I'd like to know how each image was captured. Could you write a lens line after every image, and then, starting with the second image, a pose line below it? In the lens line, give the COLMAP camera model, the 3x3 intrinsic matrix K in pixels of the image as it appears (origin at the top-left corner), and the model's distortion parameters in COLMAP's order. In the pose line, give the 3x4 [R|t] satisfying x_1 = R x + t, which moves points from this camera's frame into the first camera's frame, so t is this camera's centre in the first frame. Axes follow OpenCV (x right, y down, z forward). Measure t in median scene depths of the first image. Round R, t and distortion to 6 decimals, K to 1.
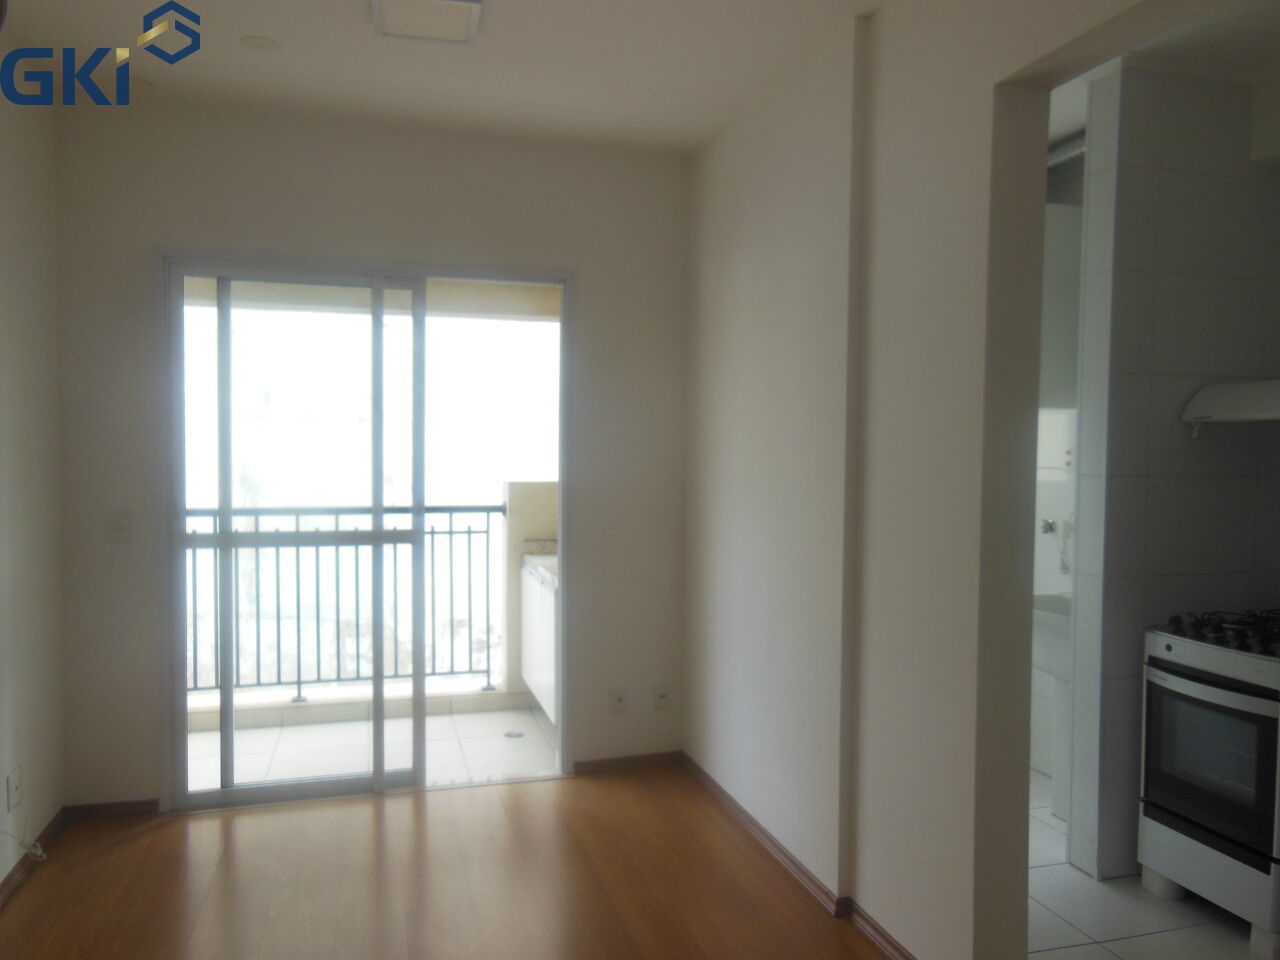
lens RADIAL K [[961.7, 0, 627.6], [0, 961.7, 482.2], [0, 0, 1]] dist [-0.008369, 0.022893]
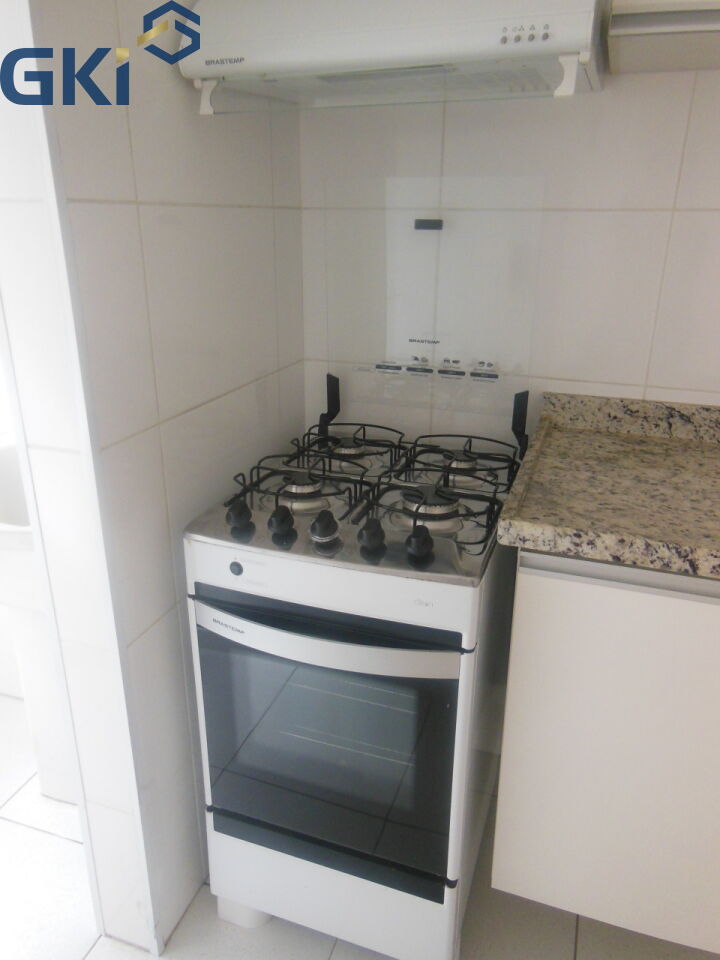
lens RADIAL K [[721.3, 0, 360.5], [0, 721.3, 479.6], [0, 0, 1]] dist [-0.008369, 0.022893]
pose [[0.595538, -0.288305, 0.749810, 0.324997], [0.031441, 0.941030, 0.336858, 0.005765], [-0.802712, -0.177037, 0.569484, 0.722305]]
